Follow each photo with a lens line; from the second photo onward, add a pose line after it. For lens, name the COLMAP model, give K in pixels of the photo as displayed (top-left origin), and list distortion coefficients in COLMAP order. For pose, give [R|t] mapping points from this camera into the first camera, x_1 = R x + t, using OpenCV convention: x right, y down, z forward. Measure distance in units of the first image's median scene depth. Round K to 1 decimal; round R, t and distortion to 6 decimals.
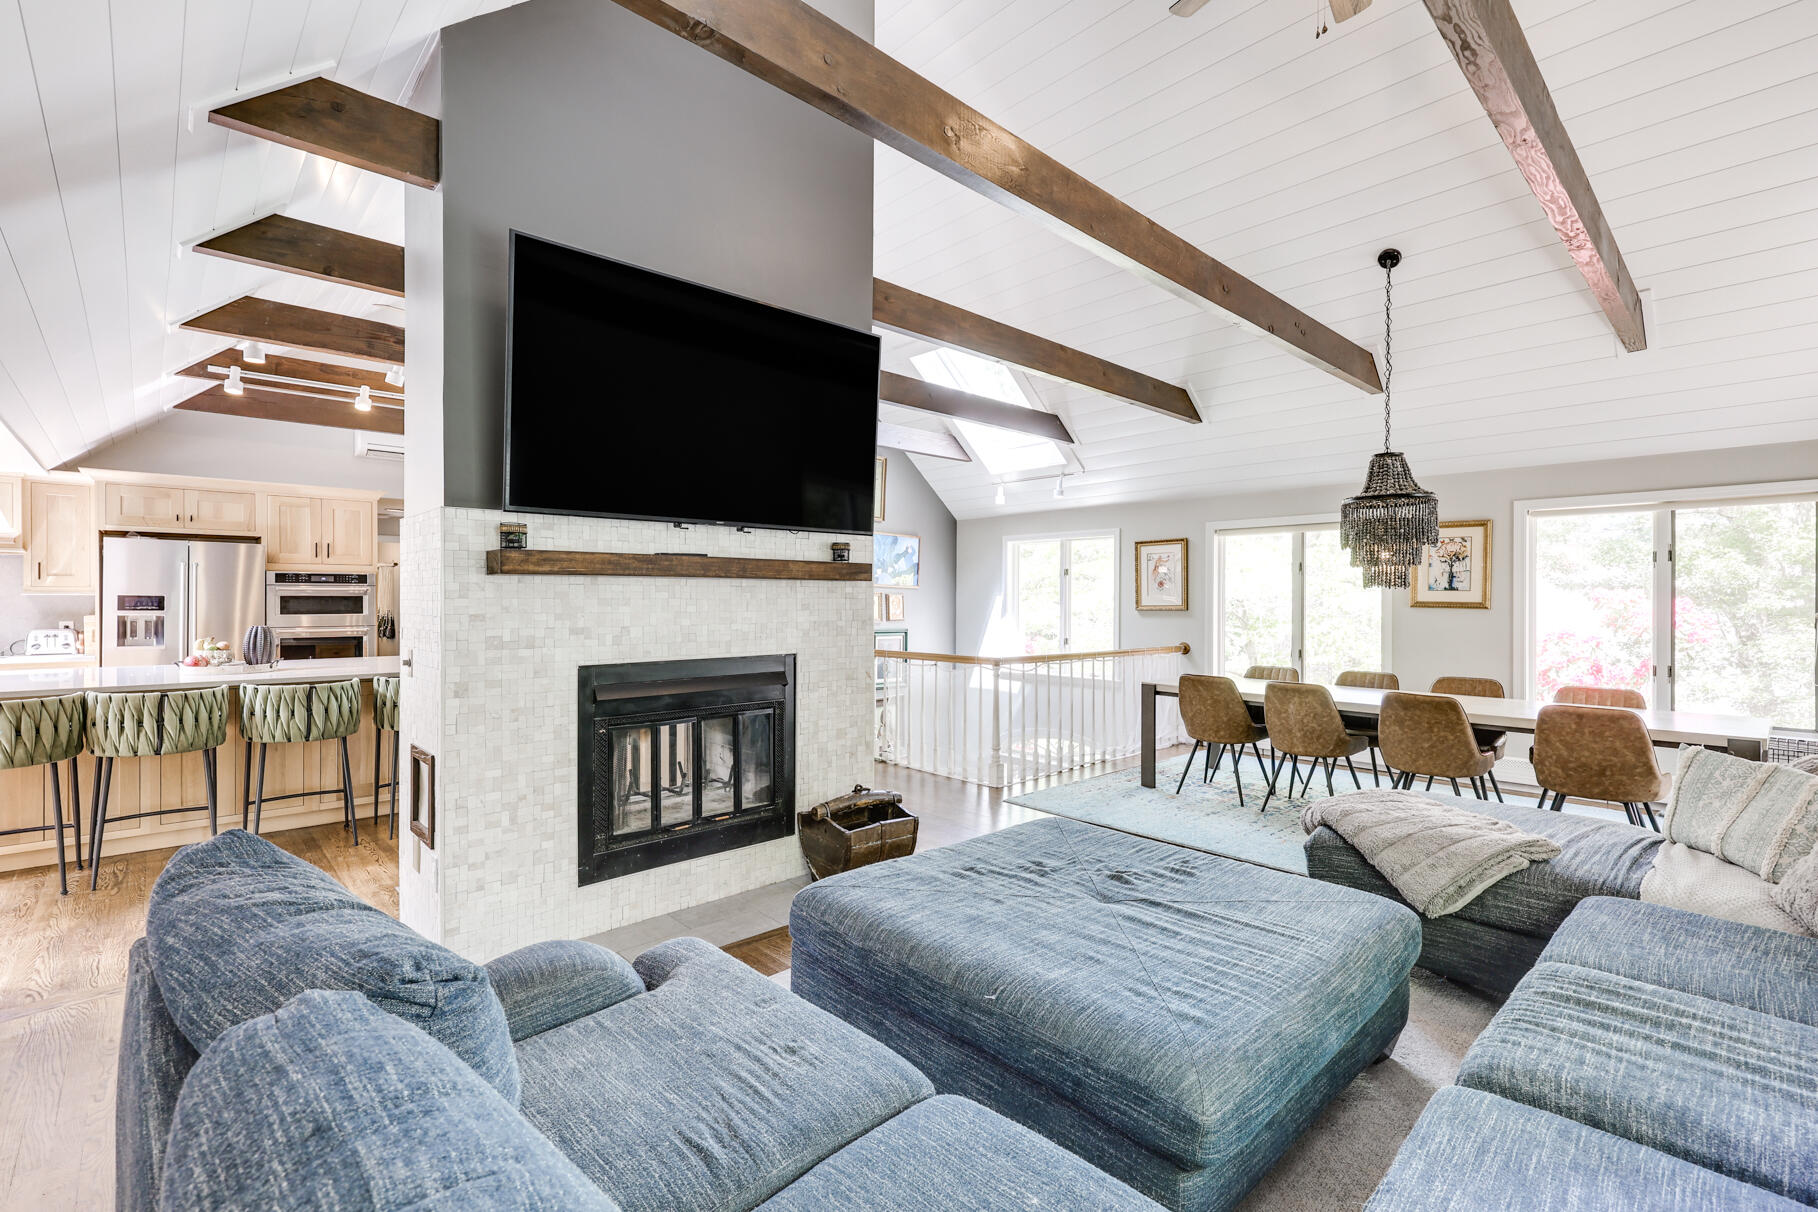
lens RADIAL K [[810.2, 0, 902.4], [0, 810.2, 606.3], [0, 0, 1]] dist [0.001696, 0.000497]
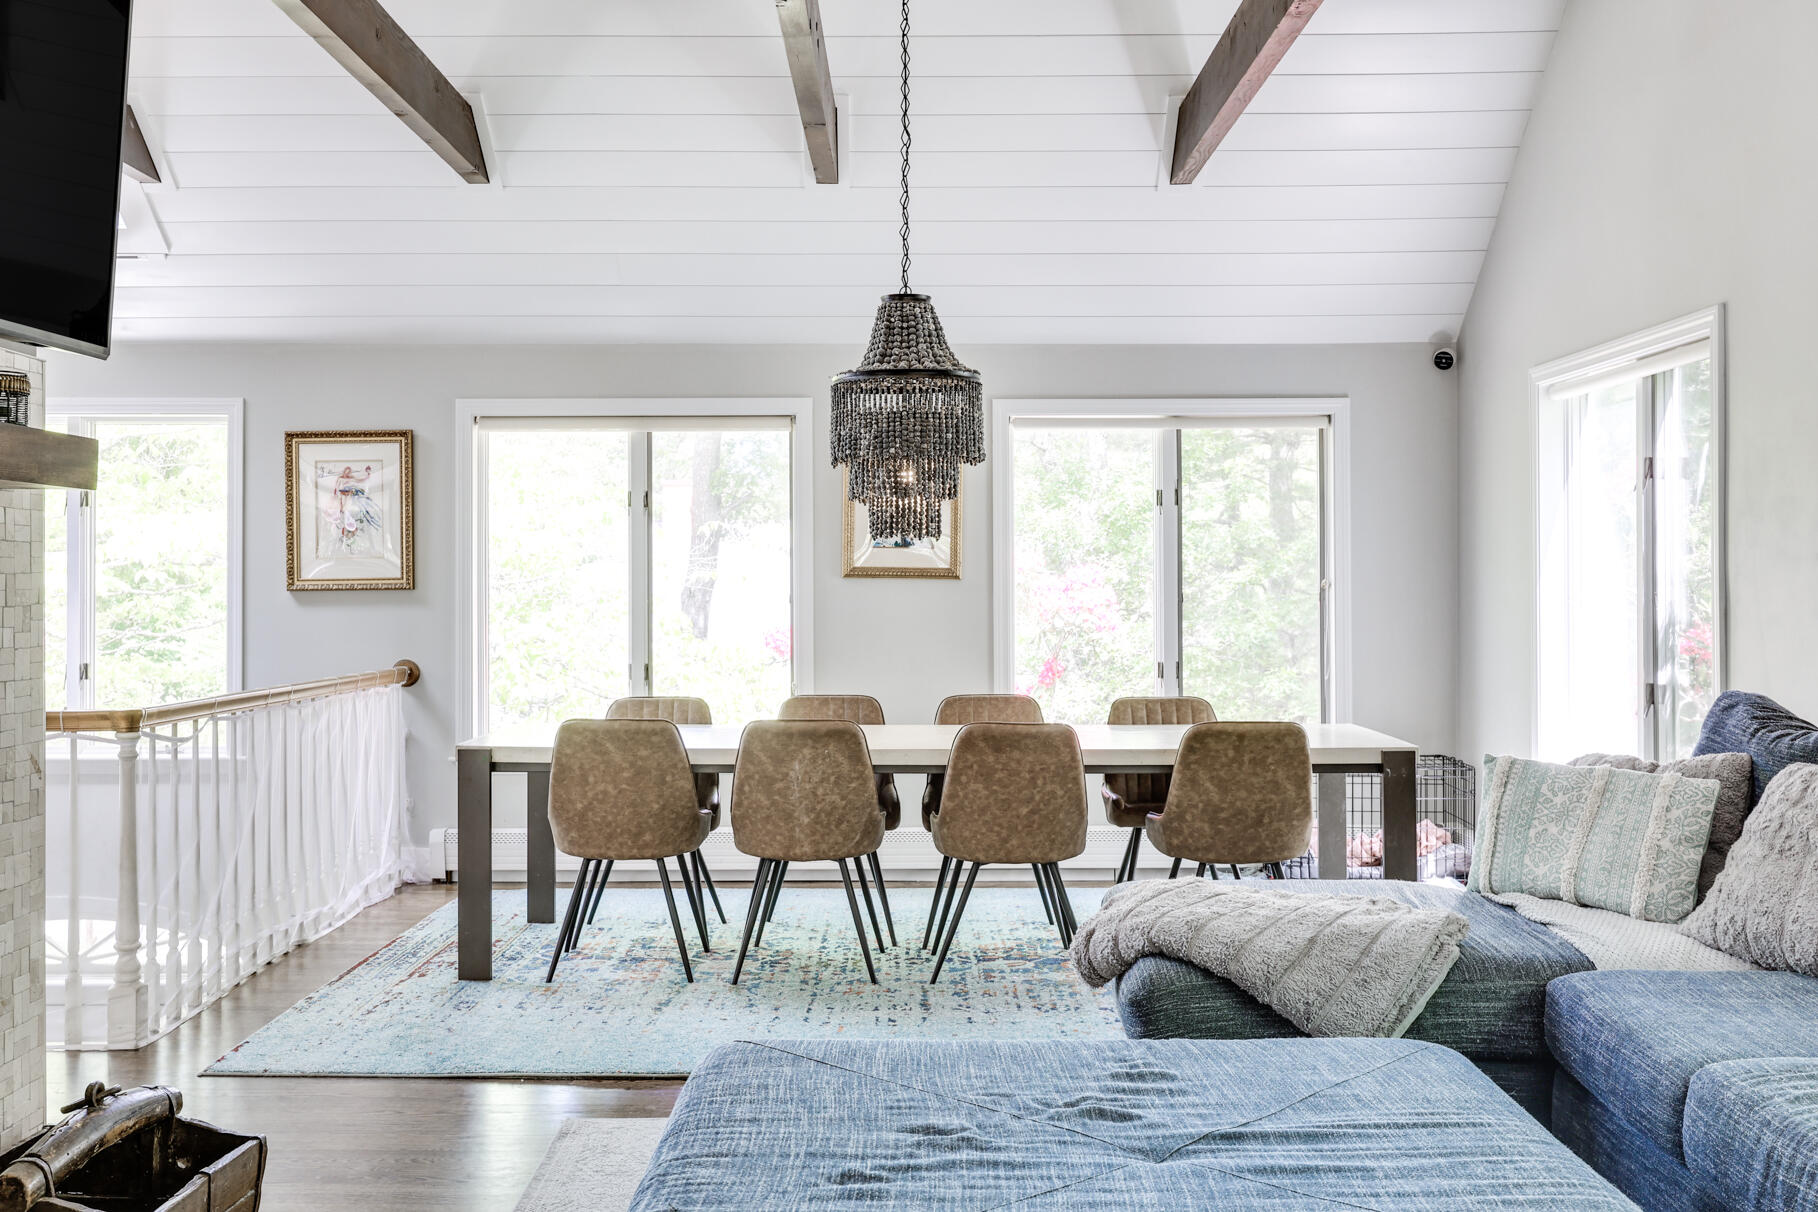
lens RADIAL K [[1770.3, 0, 909.7], [0, 1770.3, 574.0], [0, 0, 1]] dist [0.006858, 0.000000]
pose [[0.674996, -0.000466, 0.737821, -0.377606], [0.010681, 0.999901, -0.009141, 0.016160], [-0.737744, 0.014050, 0.674934, 0.240799]]
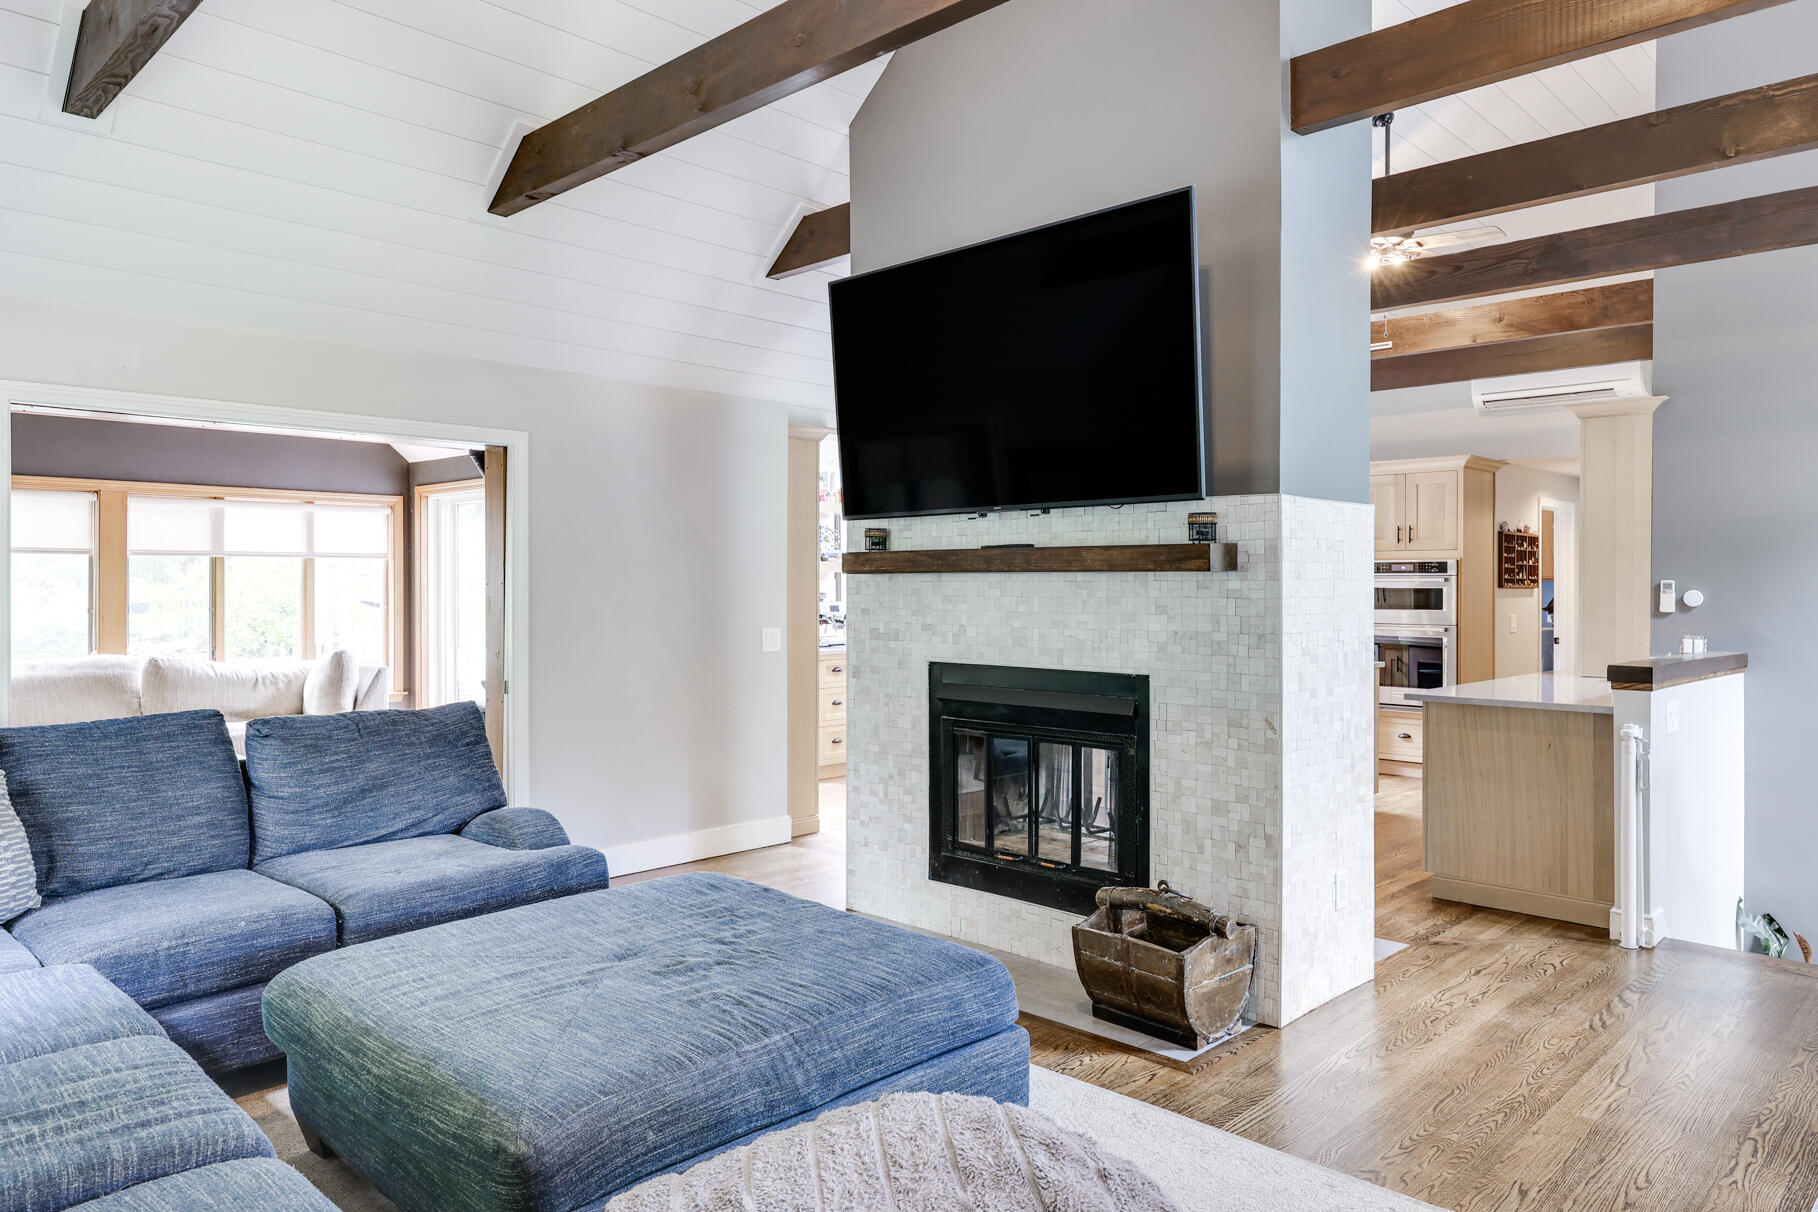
lens RADIAL K [[1198.2, 0, 911.7], [0, 1198.2, 589.5], [0, 0, 1]] dist [0.004667, -0.004236]
pose [[0.051160, 0.004574, -0.998680, 0.916347], [-0.010965, 0.999932, 0.004018, -0.018957], [0.998630, 0.010745, 0.051206, 0.748547]]
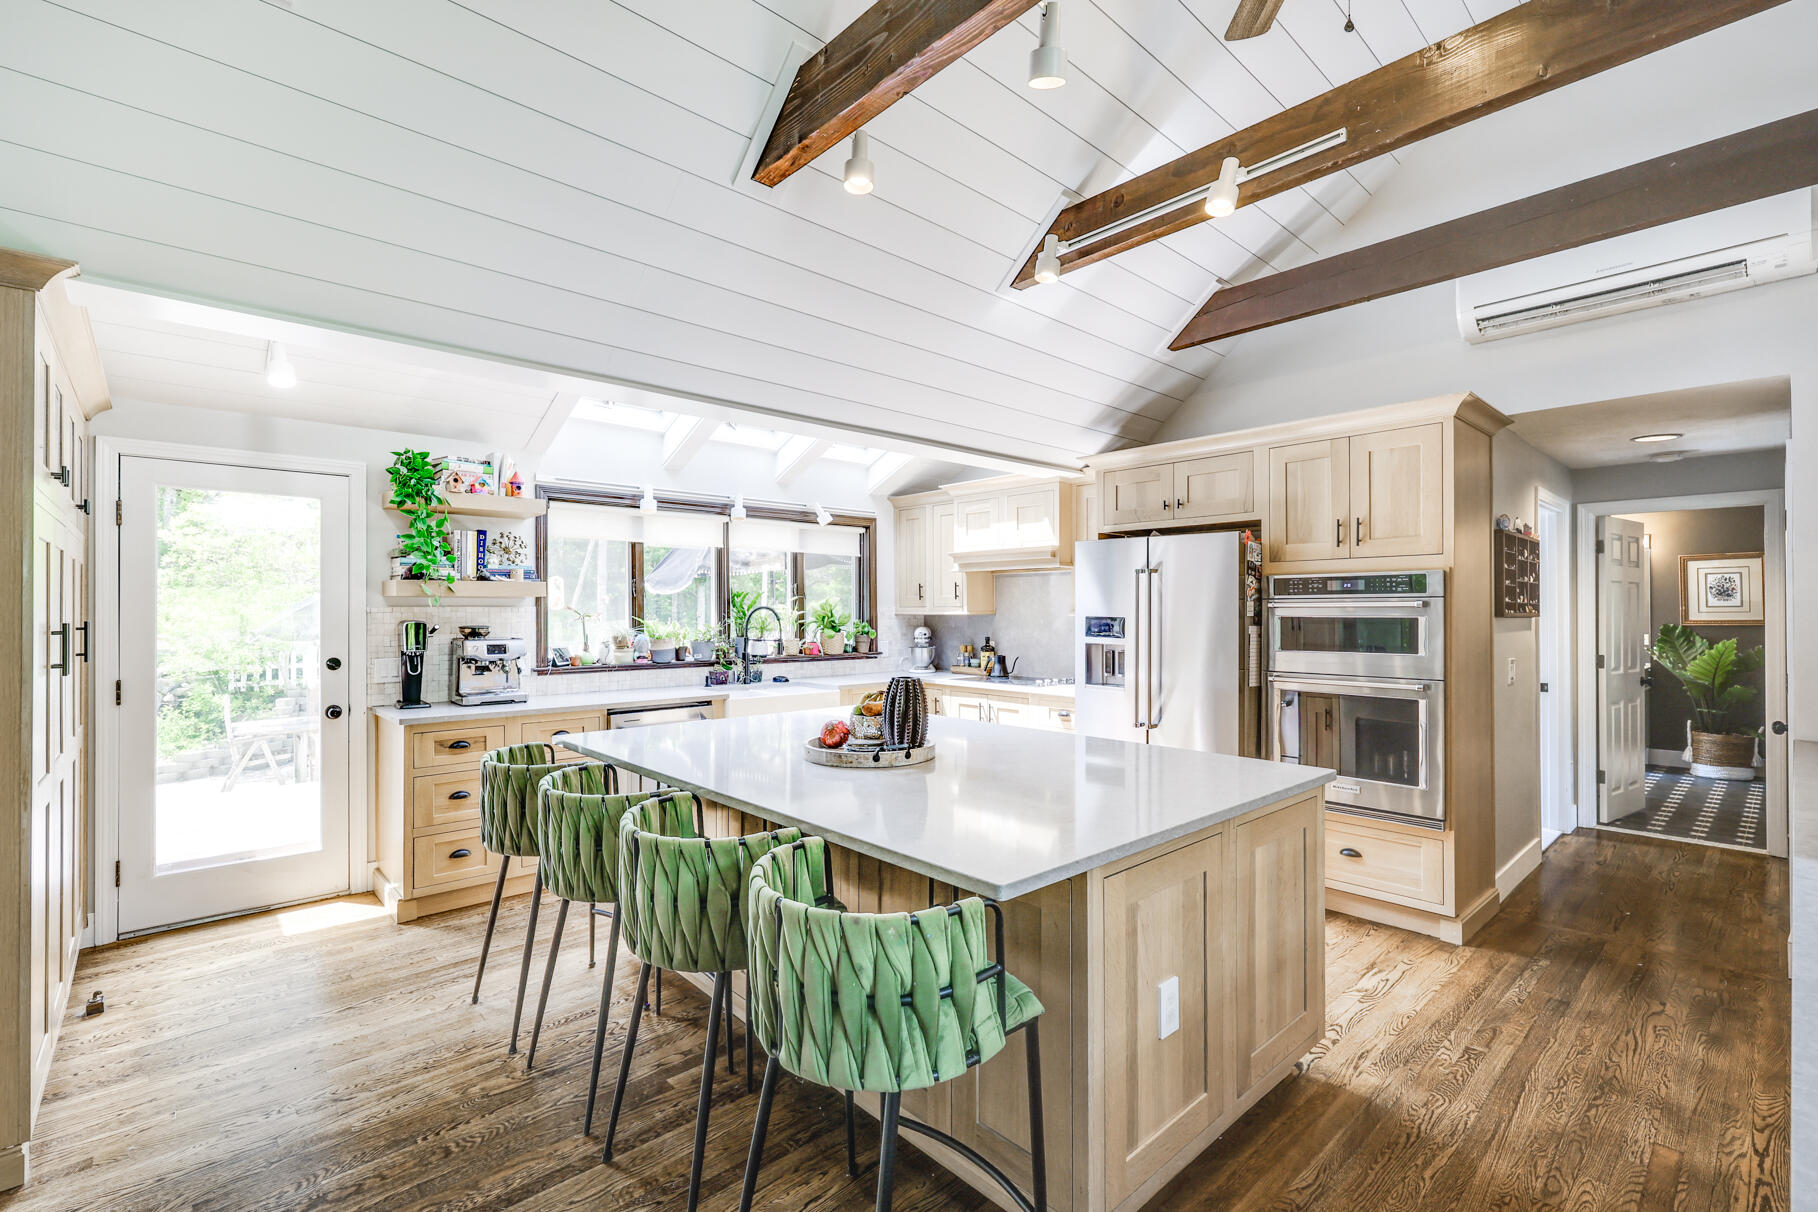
lens RADIAL K [[810.2, 0, 908.1], [0, 810.2, 611.2], [0, 0, 1]] dist [0.001696, 0.000497]
pose [[-0.001729, -0.000594, -0.999998, -0.321619], [-0.008719, 0.999962, -0.000579, -0.025565], [0.999960, 0.008718, -0.001734, 1.266868]]
